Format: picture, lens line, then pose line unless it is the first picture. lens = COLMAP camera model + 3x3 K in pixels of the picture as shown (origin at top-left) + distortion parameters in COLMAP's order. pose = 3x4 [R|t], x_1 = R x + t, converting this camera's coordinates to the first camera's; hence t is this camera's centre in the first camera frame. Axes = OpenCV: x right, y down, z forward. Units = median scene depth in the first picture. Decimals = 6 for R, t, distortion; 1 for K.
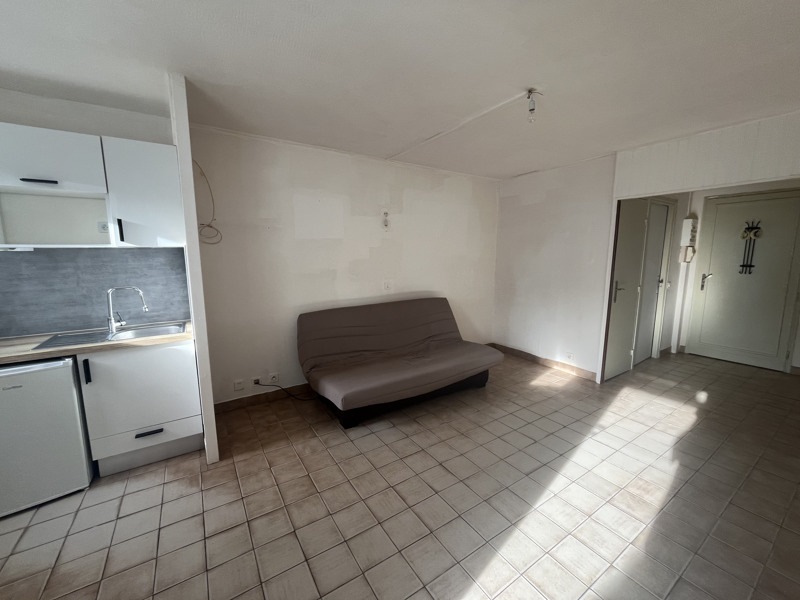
lens RADIAL K [[323.8, 0, 398.4], [0, 323.8, 299.1], [0, 0, 1]] dist [-0.002288, -0.000008]
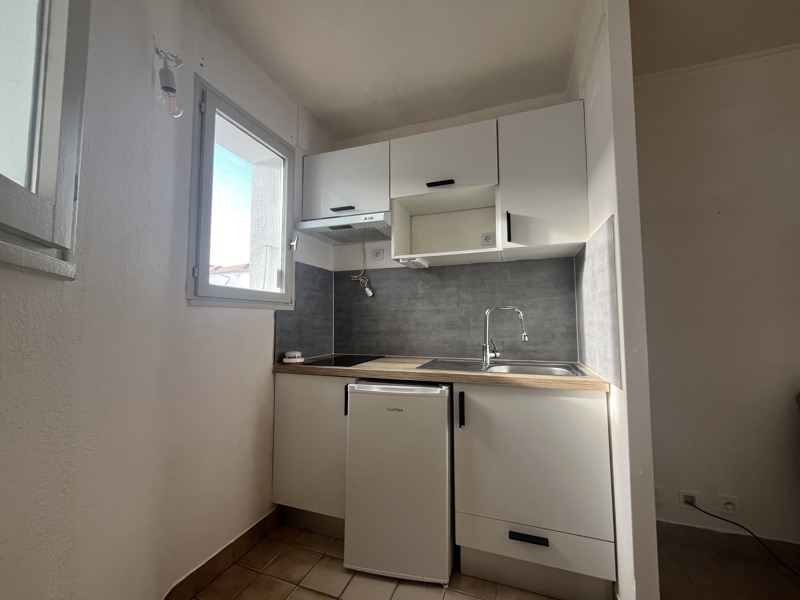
lens RADIAL K [[323.8, 0, 400.7], [0, 323.8, 300.9], [0, 0, 1]] dist [-0.002288, -0.000008]
pose [[0.603760, -0.045003, -0.795895, -0.355054], [-0.112234, 0.983662, -0.140760, 0.079246], [0.789225, 0.174312, 0.588845, 0.327894]]
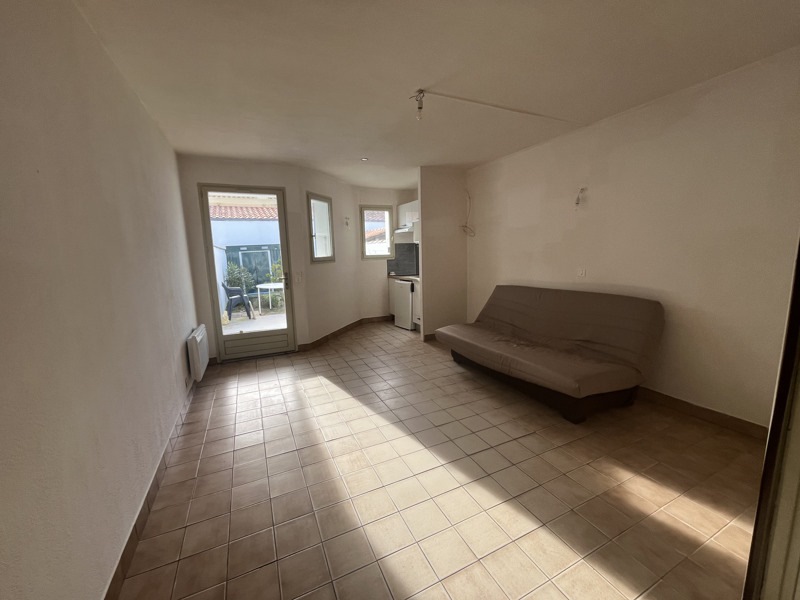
lens RADIAL K [[323.8, 0, 399.1], [0, 323.8, 300.3], [0, 0, 1]] dist [-0.002288, -0.000008]
pose [[-0.136931, 0.150614, -0.979063, 1.340817], [-0.114090, 0.979398, 0.166622, -0.087022], [0.983988, 0.134517, -0.116927, 0.948195]]
